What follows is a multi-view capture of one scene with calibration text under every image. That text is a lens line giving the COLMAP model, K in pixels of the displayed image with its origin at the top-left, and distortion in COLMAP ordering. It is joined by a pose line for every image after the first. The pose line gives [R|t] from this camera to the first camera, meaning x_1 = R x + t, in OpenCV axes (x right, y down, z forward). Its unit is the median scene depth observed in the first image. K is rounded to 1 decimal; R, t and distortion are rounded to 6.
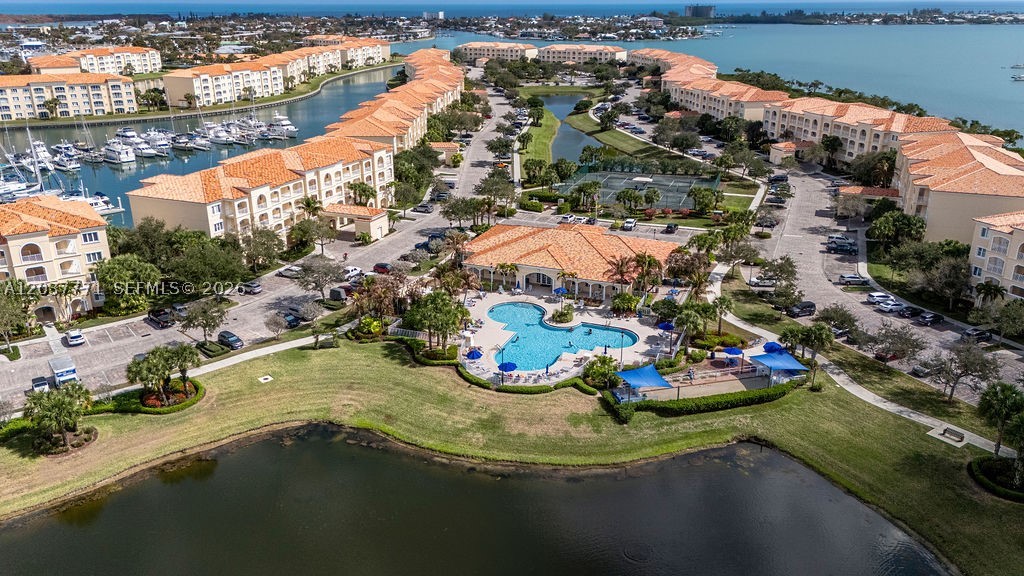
lens RADIAL K [[766.7, 0, 512.0], [0, 766.7, 288.0], [0, 0, 1]] dist [0.056475, -0.067958]
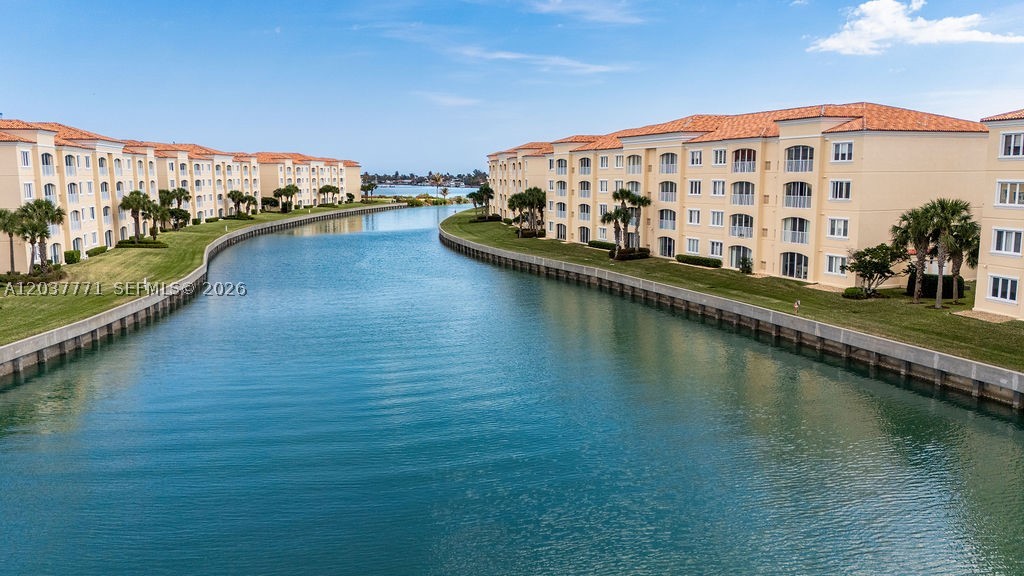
lens RADIAL K [[766.7, 0, 512.0], [0, 766.7, 288.0], [0, 0, 1]] dist [0.056475, -0.067958]
pose [[0.988140, -0.025227, 0.151468, -0.366516], [0.056231, 0.977342, -0.204059, -0.379026], [-0.142888, 0.210156, 0.967170, 1.452703]]
